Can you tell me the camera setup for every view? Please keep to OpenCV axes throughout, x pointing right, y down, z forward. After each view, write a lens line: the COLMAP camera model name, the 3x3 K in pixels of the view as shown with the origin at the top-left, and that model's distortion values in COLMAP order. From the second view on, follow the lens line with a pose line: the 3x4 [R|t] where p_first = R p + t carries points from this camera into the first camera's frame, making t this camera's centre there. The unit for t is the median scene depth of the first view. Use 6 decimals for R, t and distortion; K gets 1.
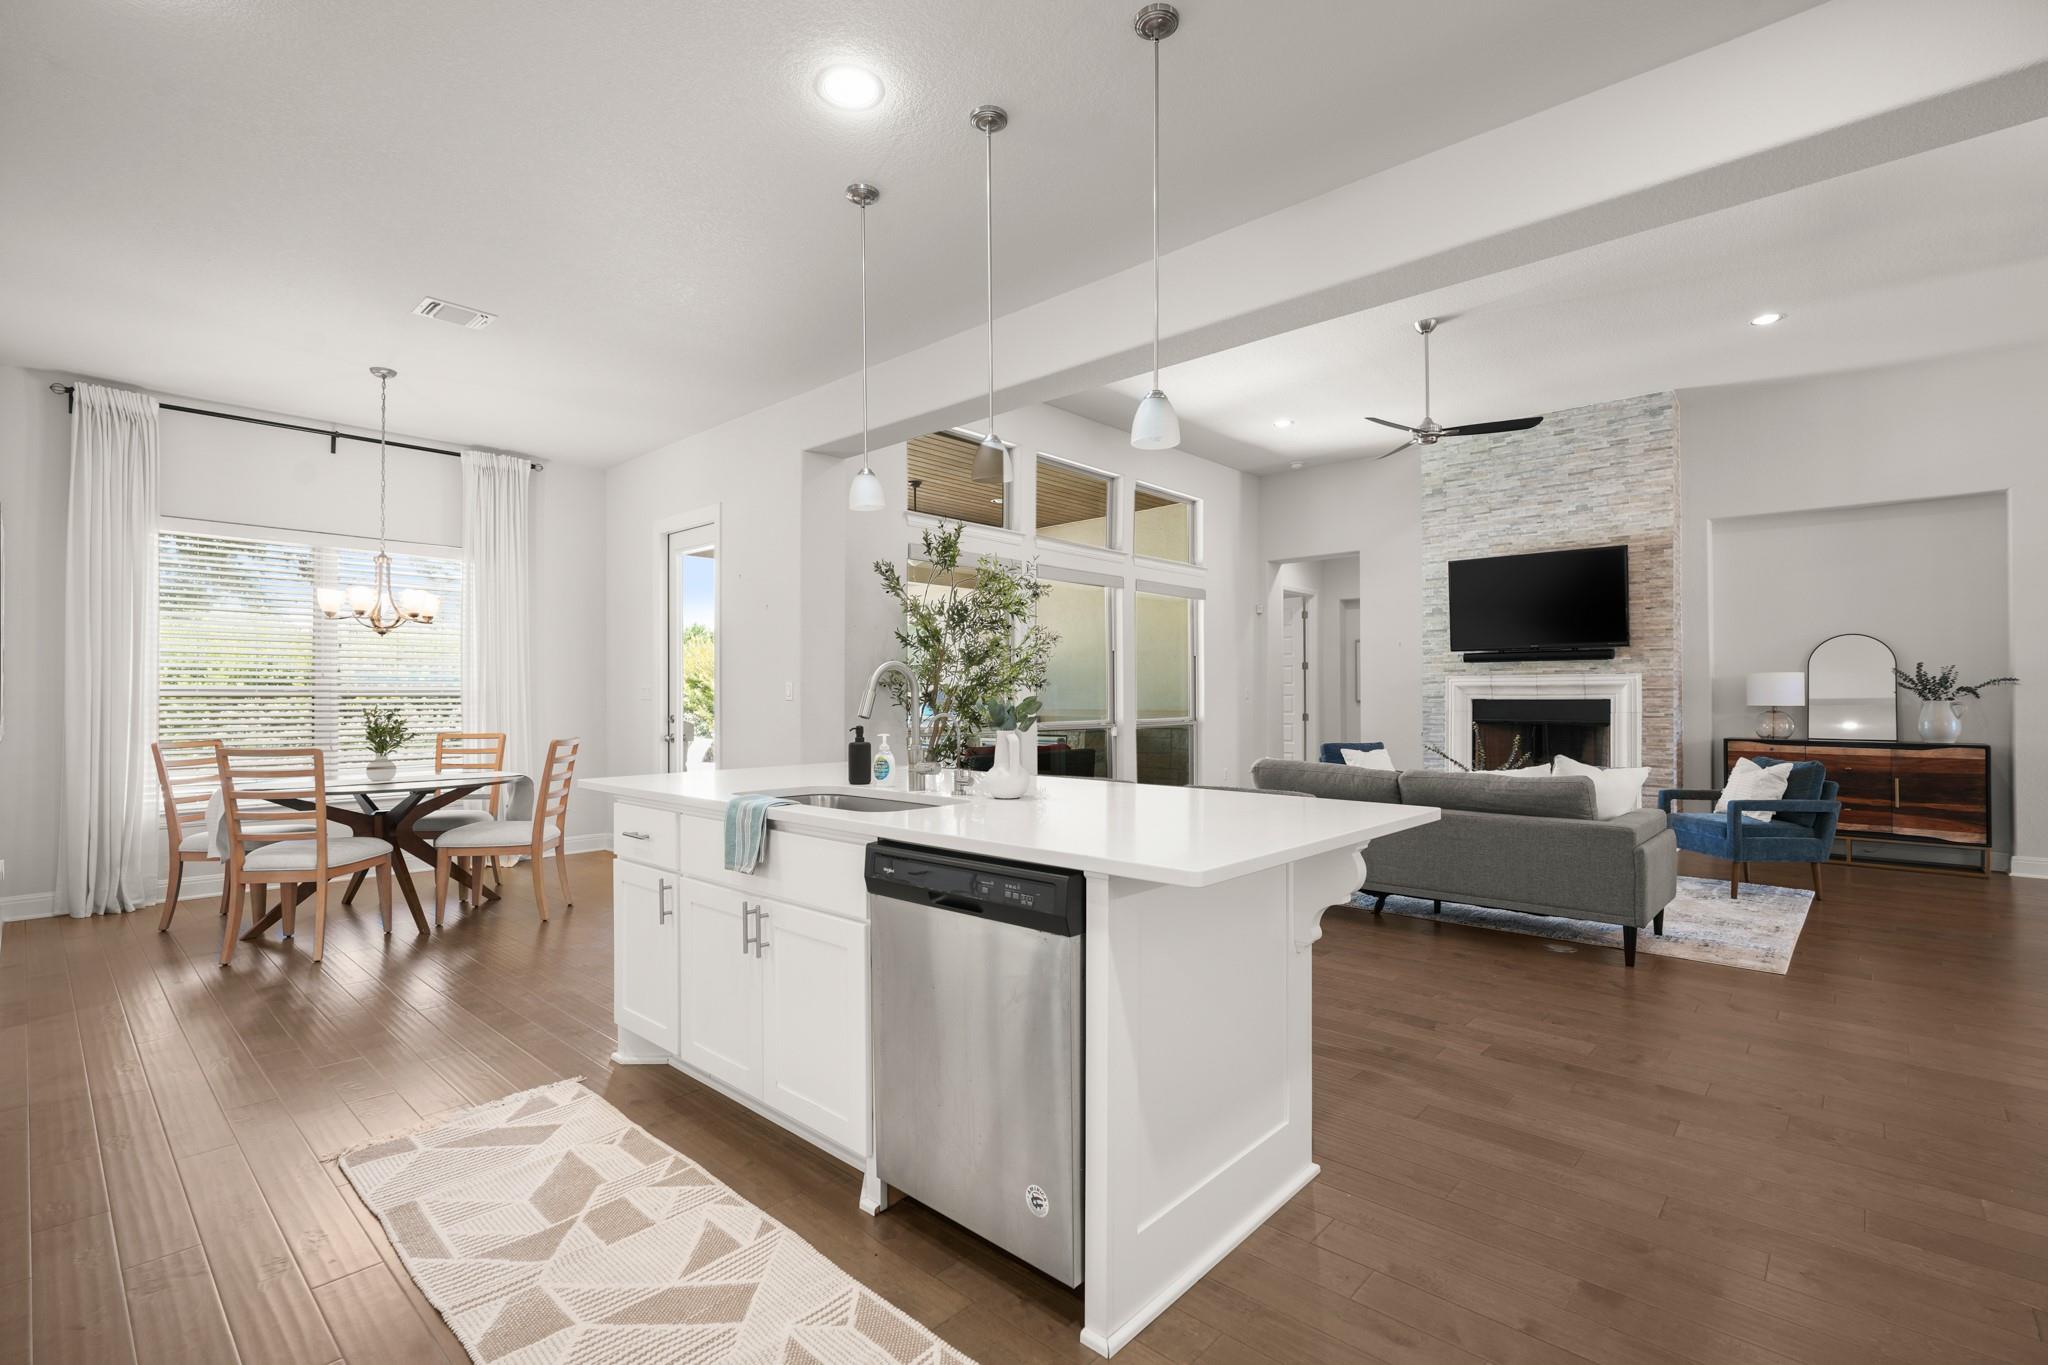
lens RADIAL K [[940.9, 0, 1013.0], [0, 940.9, 687.2], [0, 0, 1]] dist [-0.002002, 0.000320]
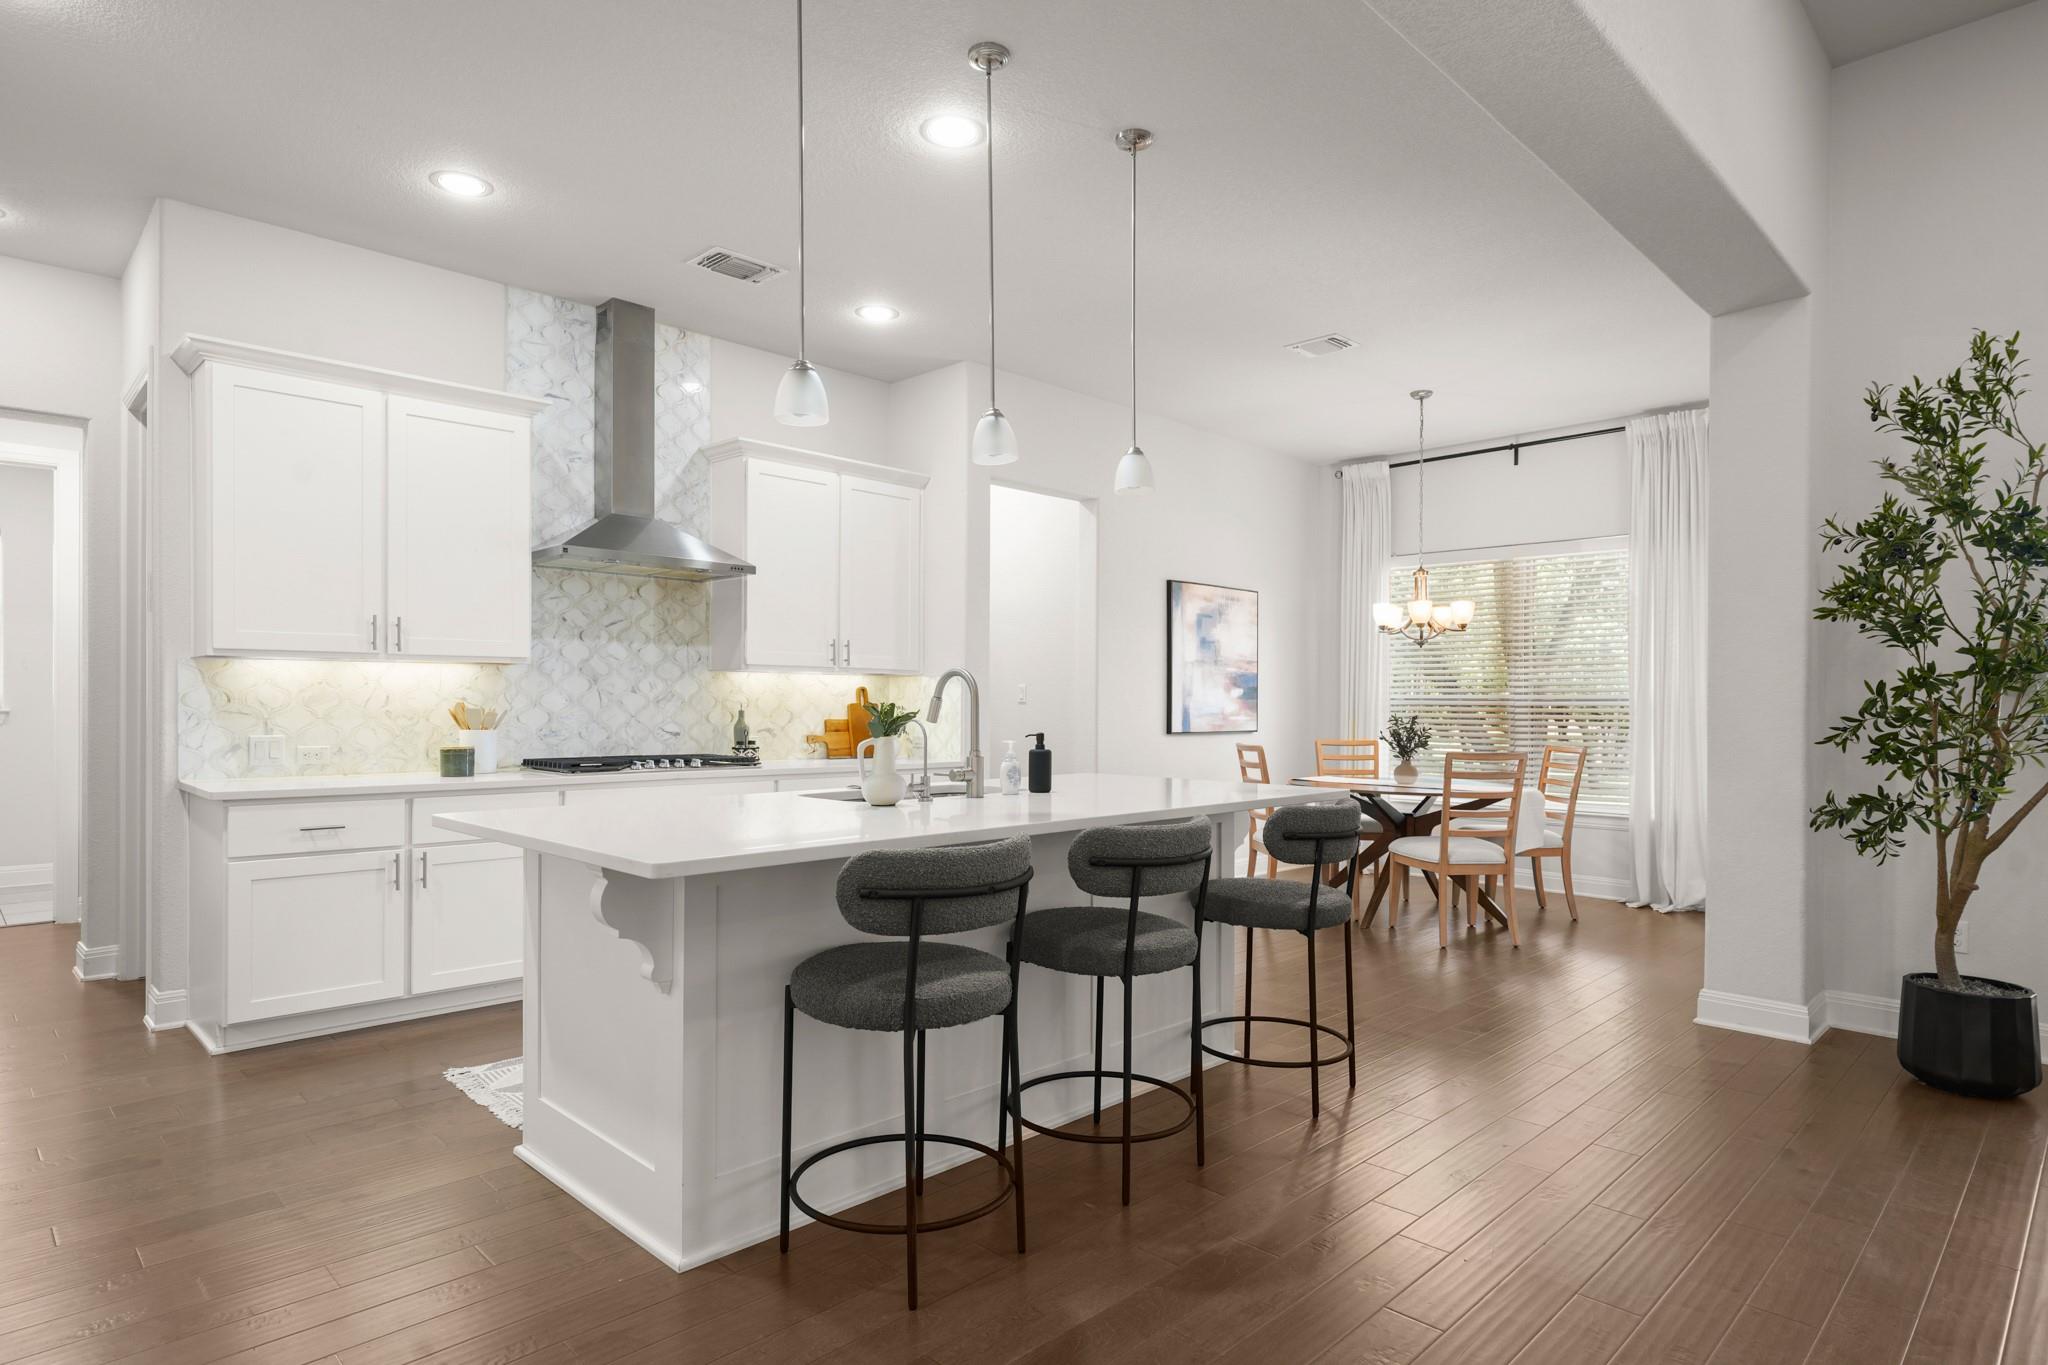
lens RADIAL K [[1111.1, 0, 1038.1], [0, 1111.1, 701.4], [0, 0, 1]] dist [-0.000952, 0.000189]
pose [[-0.029254, -0.003152, -0.999567, 0.436513], [0.004032, 0.999987, -0.003272, 0.006576], [0.999564, -0.004126, -0.029241, 0.465066]]
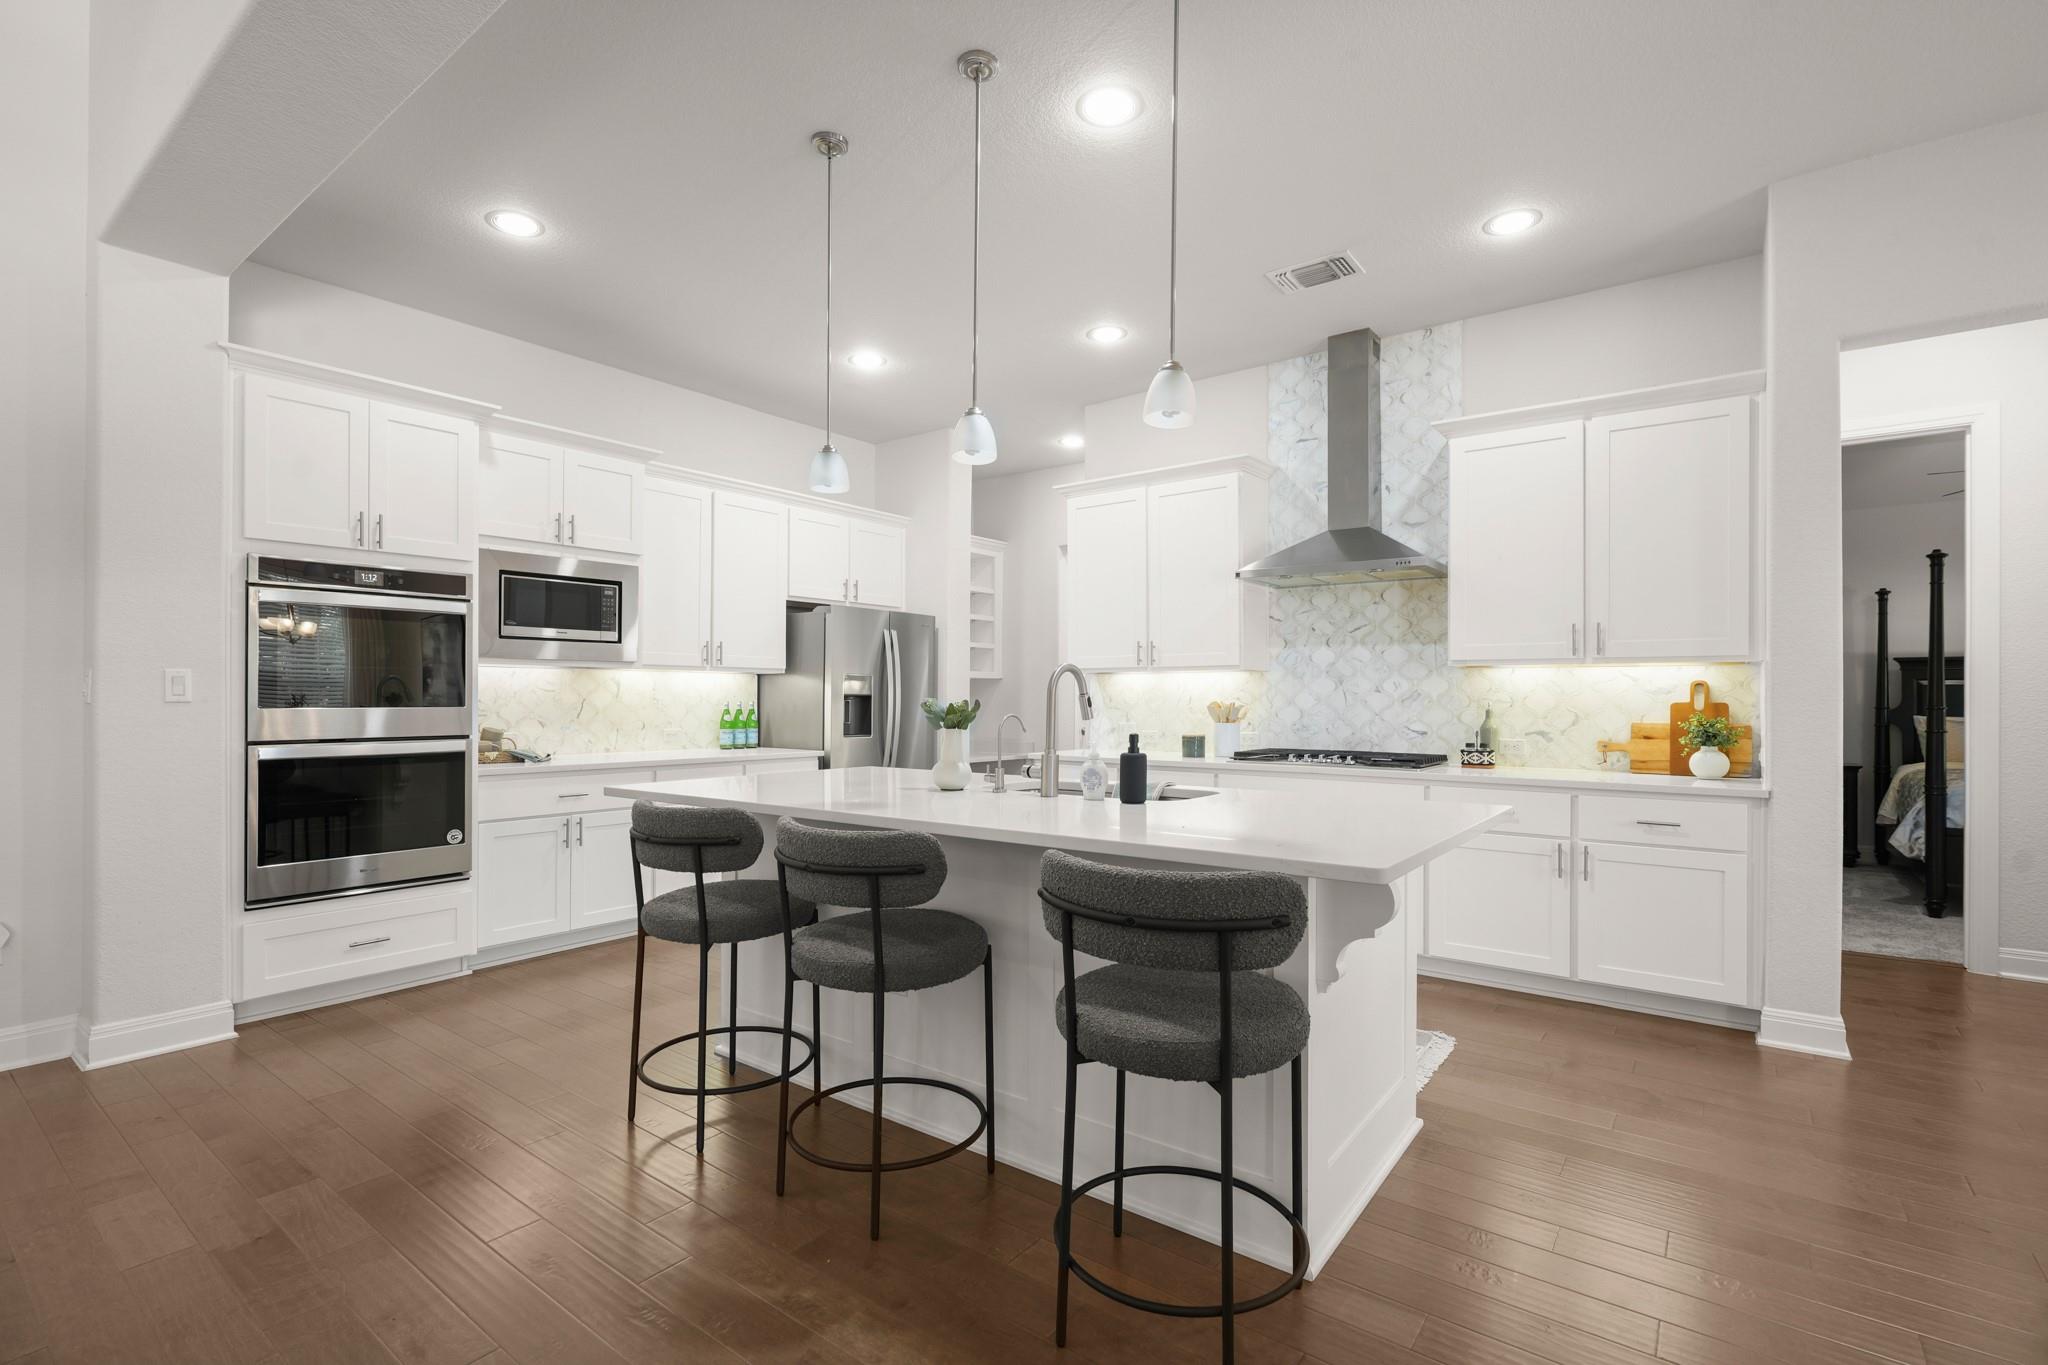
lens RADIAL K [[934.7, 0, 1015.7], [0, 934.7, 695.7], [0, 0, 1]] dist [-0.011241, -0.000246]
pose [[-0.995376, -0.005032, -0.095926, 0.010986], [-0.003842, 0.999913, -0.012594, 0.008978], [0.095981, -0.012167, -0.995309, 0.813845]]
